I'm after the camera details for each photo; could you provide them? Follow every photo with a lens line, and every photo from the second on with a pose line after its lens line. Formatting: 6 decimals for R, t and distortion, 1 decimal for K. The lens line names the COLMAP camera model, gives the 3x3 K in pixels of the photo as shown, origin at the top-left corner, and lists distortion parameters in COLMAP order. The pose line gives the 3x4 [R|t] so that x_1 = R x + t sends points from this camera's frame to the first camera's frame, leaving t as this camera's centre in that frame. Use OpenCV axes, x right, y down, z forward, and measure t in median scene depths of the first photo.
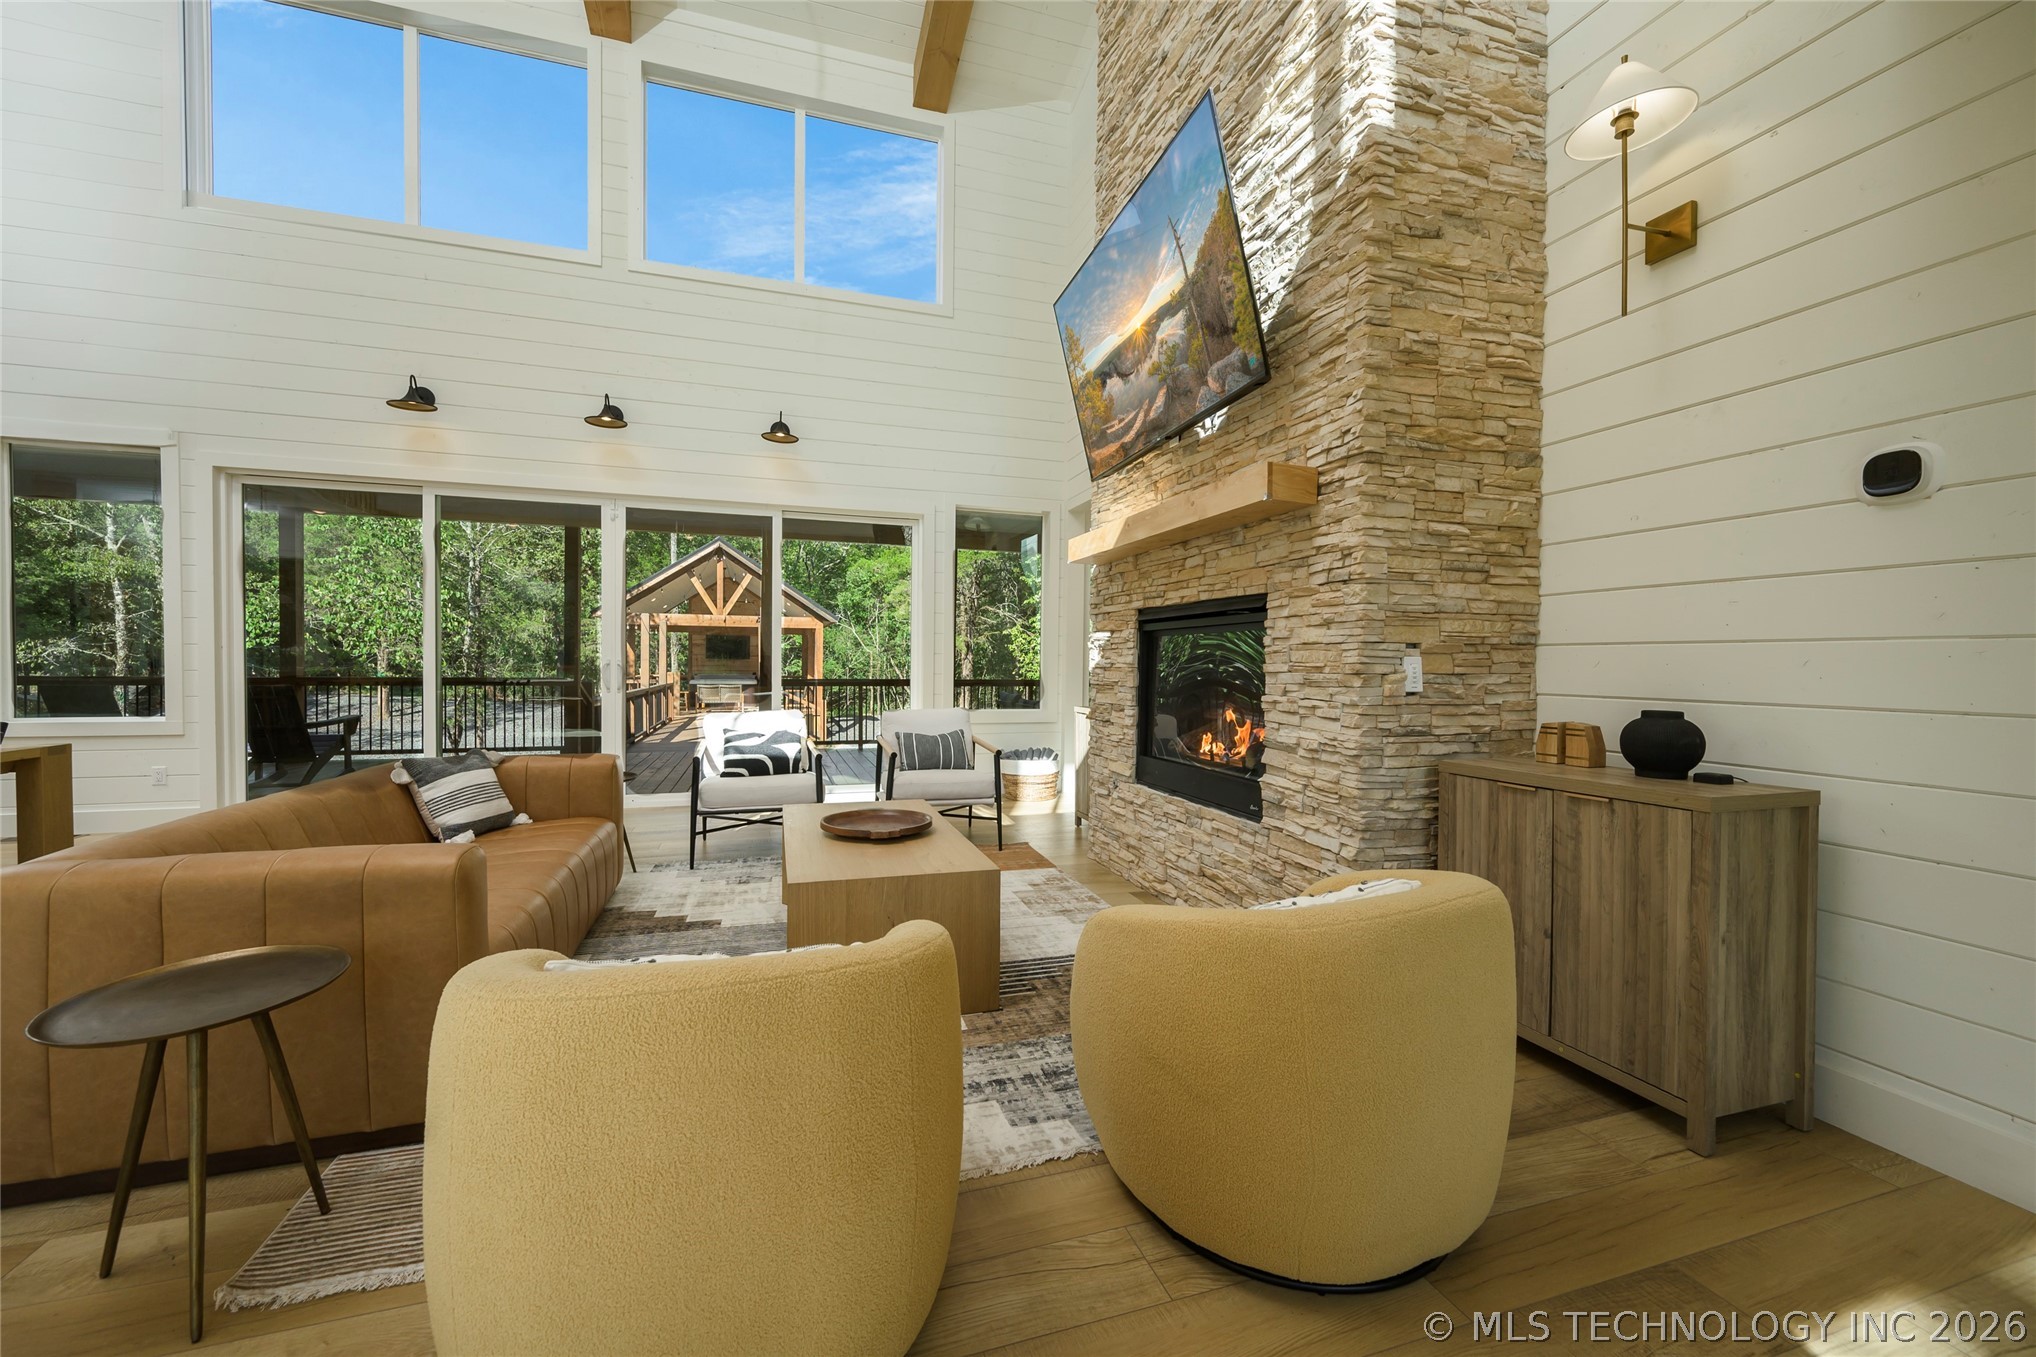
lens RADIAL K [[786.1, 0, 1018.0], [0, 786.1, 678.5], [0, 0, 1]] dist [-0.000699, -0.000026]
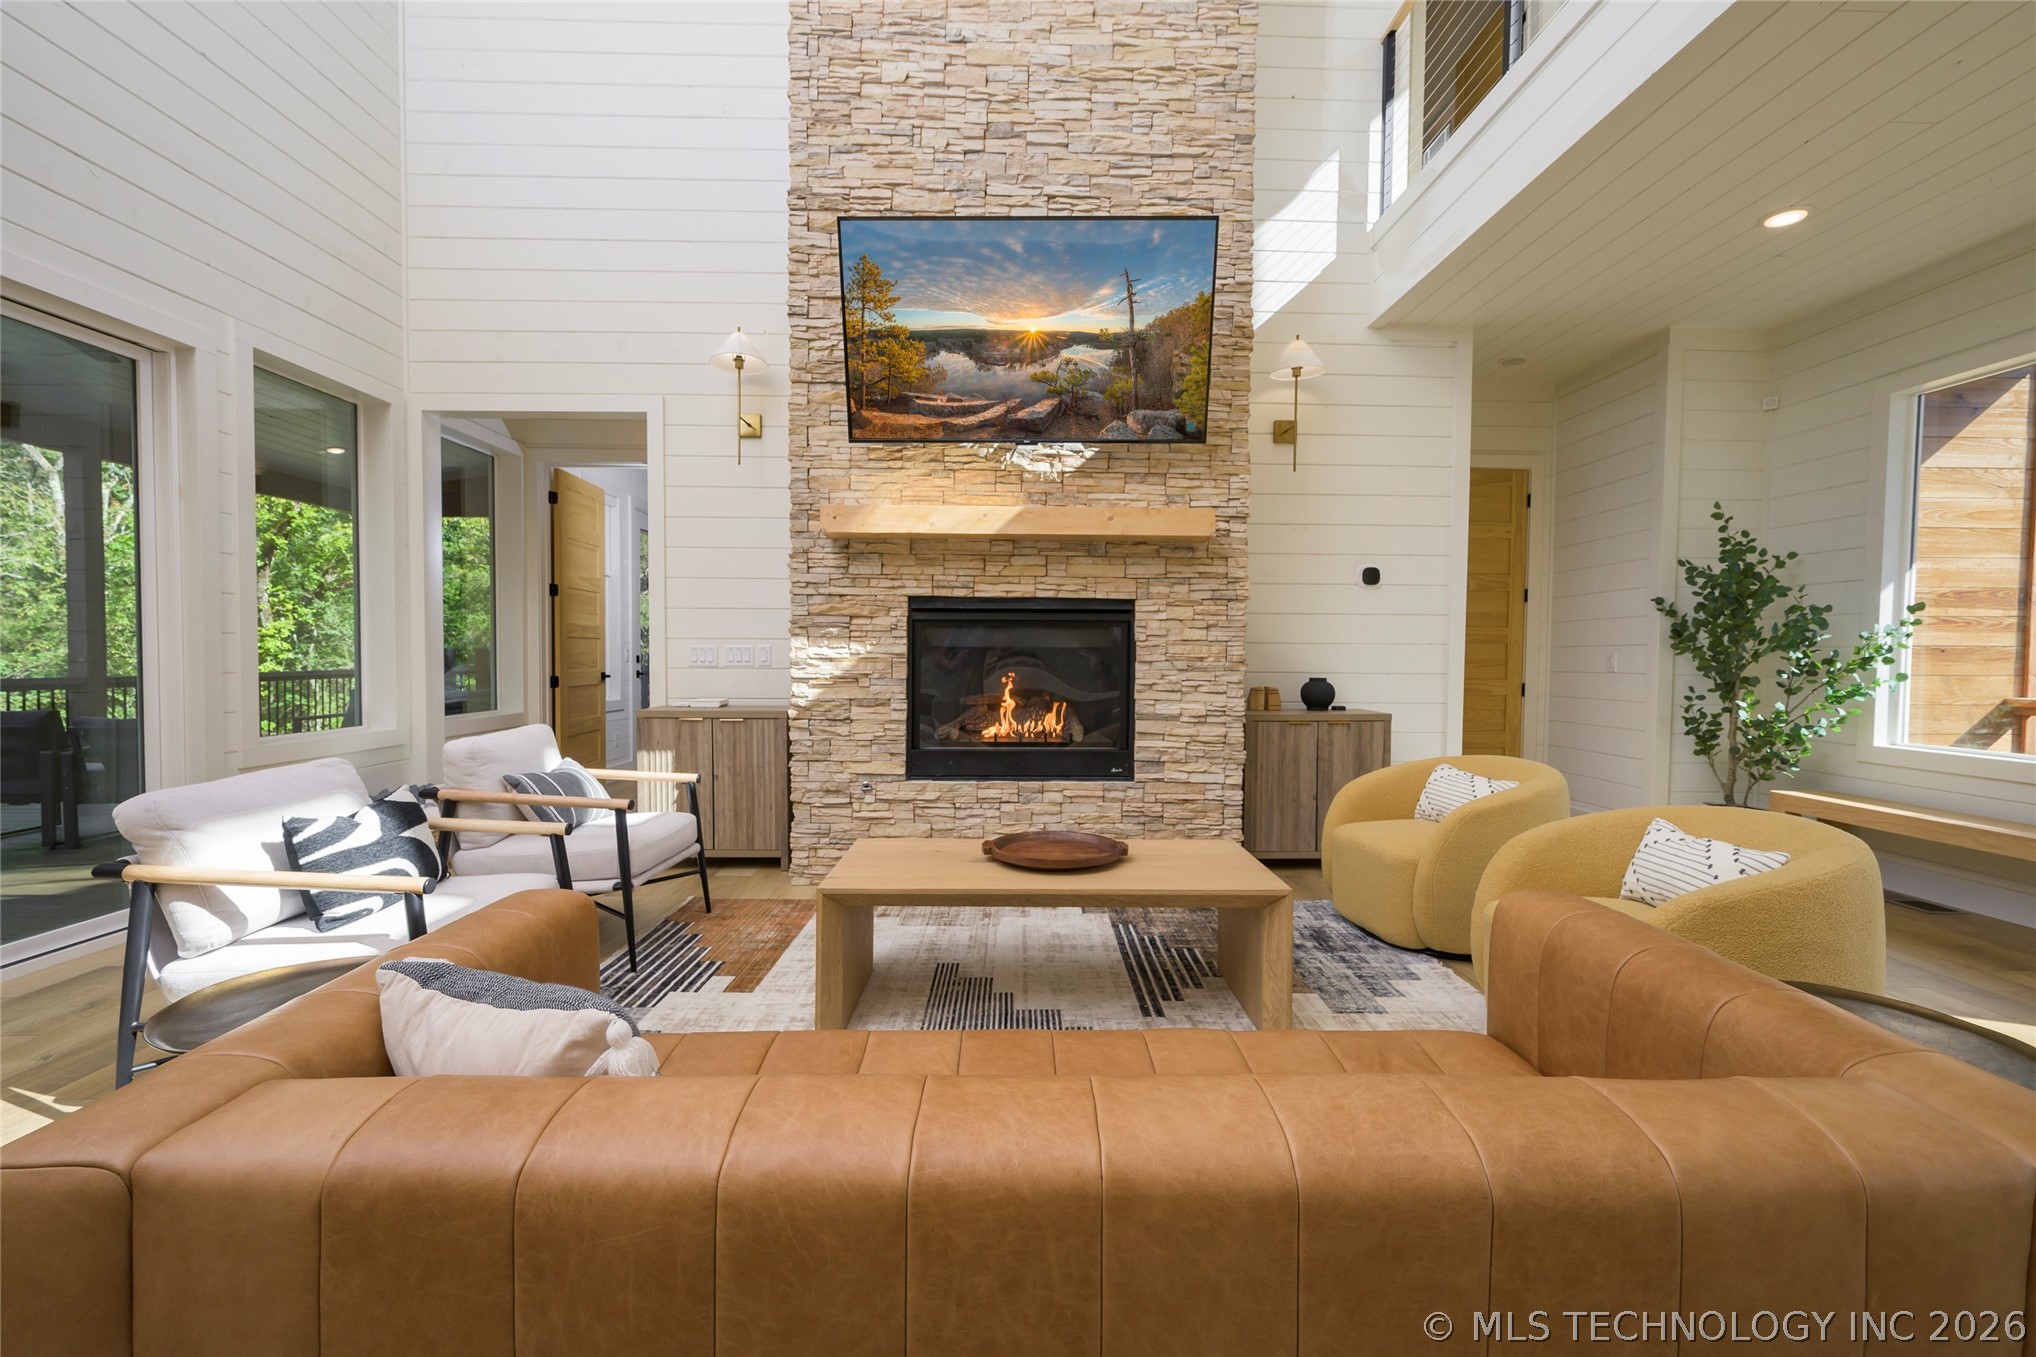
lens RADIAL K [[842.3, 0, 1018.0], [0, 842.3, 678.5], [0, 0, 1]] dist [0.000771, -0.000164]
pose [[0.296688, -0.036714, 0.954268, -1.109386], [0.014096, 0.999320, 0.034065, -0.031033], [-0.954870, 0.003345, 0.297004, 0.820650]]
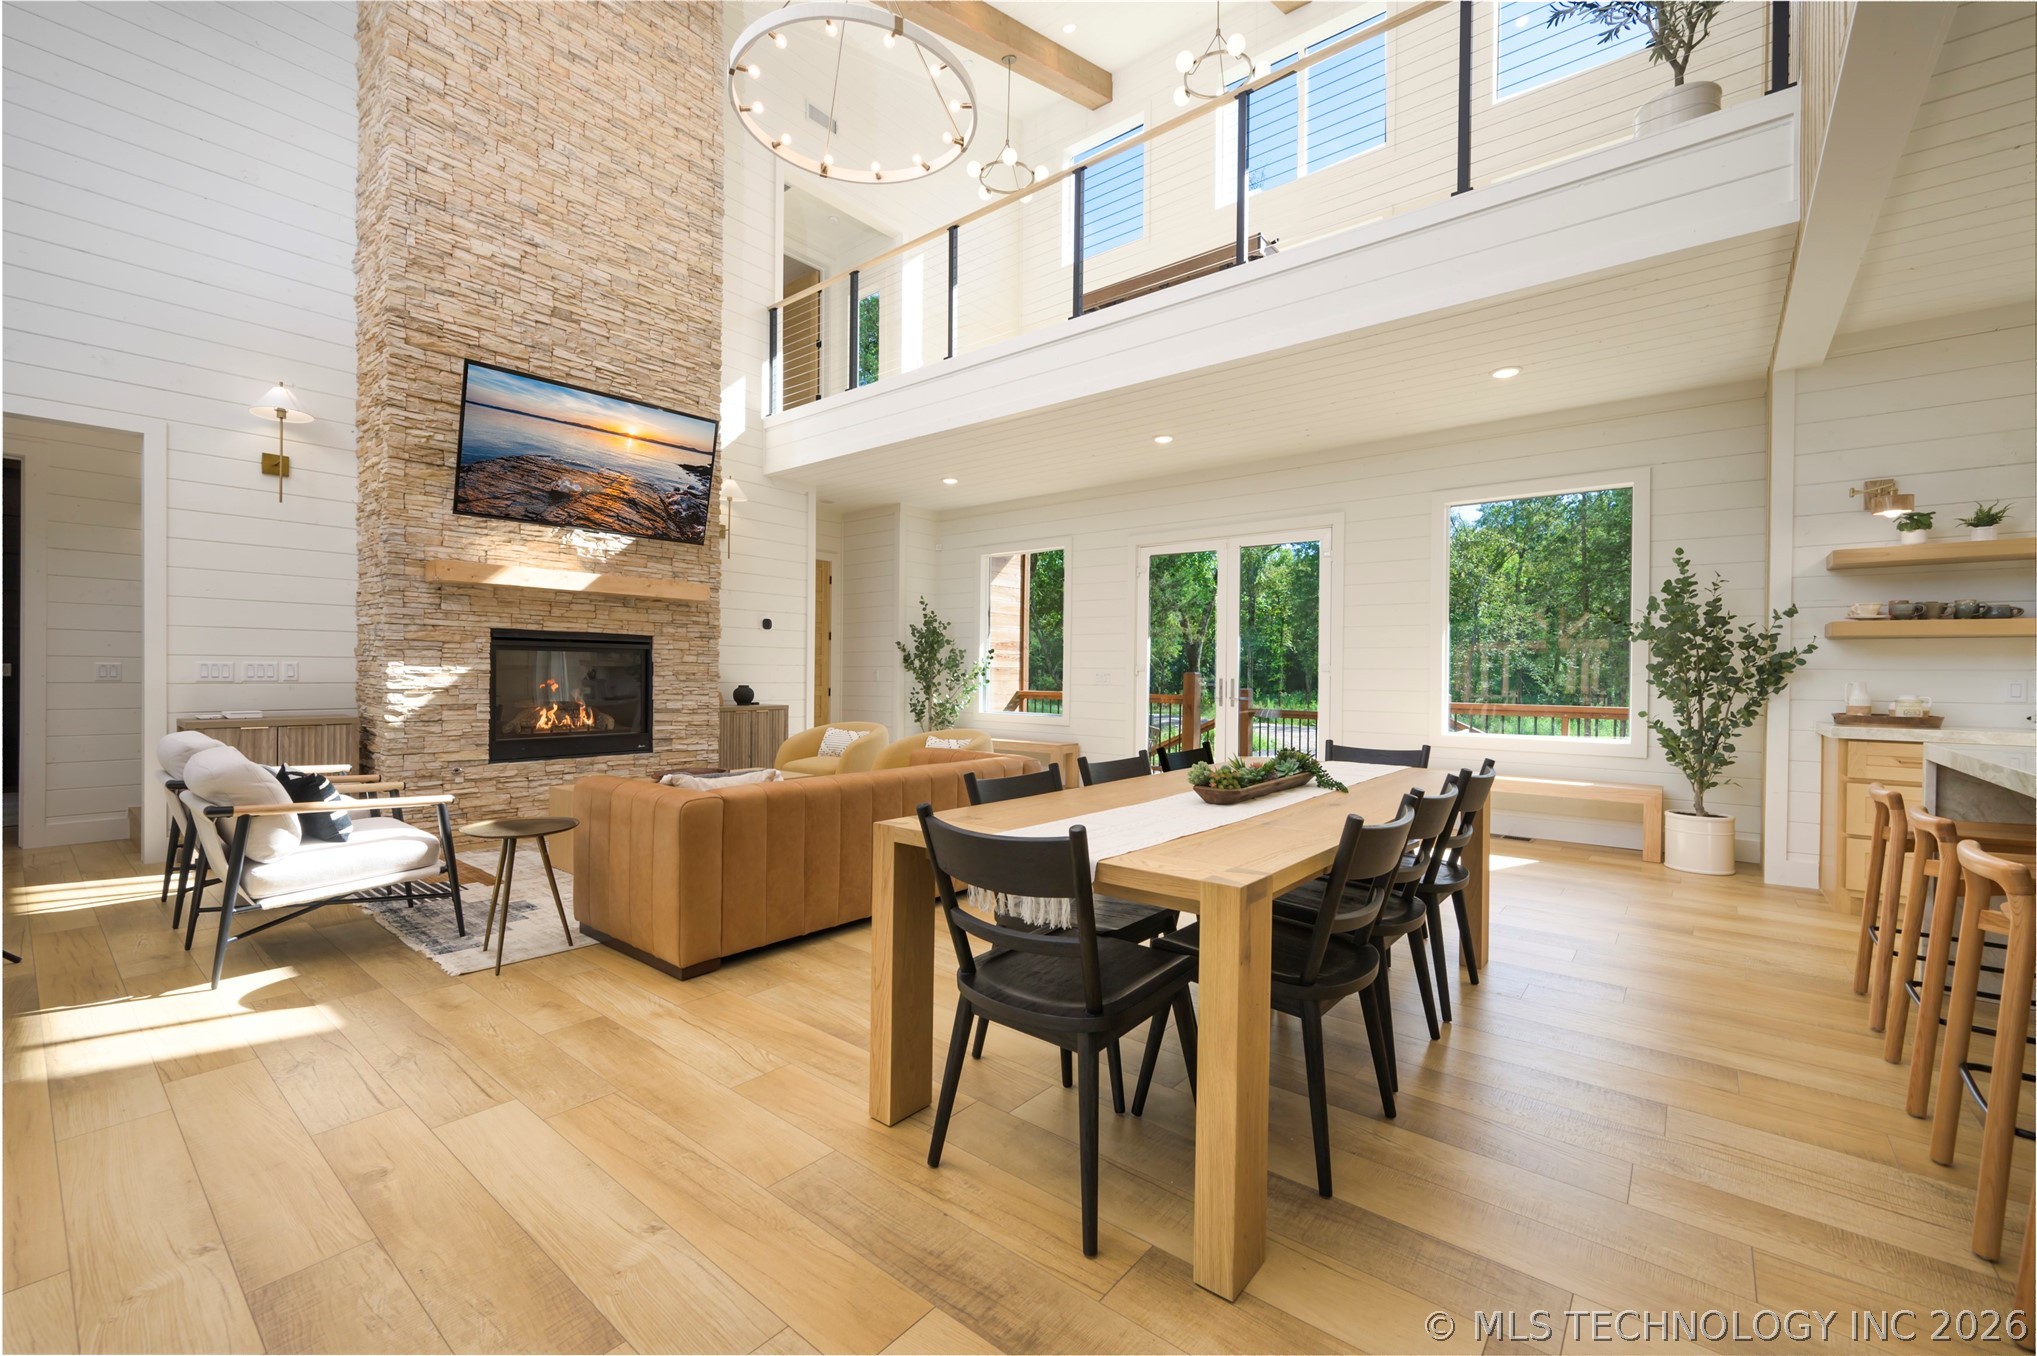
lens RADIAL K [[842.8, 0, 1018.5], [0, 842.8, 678.0], [0, 0, 1]] dist [0.000771, -0.000164]
pose [[-0.531582, -0.016818, 0.846840, -2.108122], [0.003875, 0.999744, 0.022288, -0.048373], [-0.846998, 0.015130, -0.531381, 1.431550]]
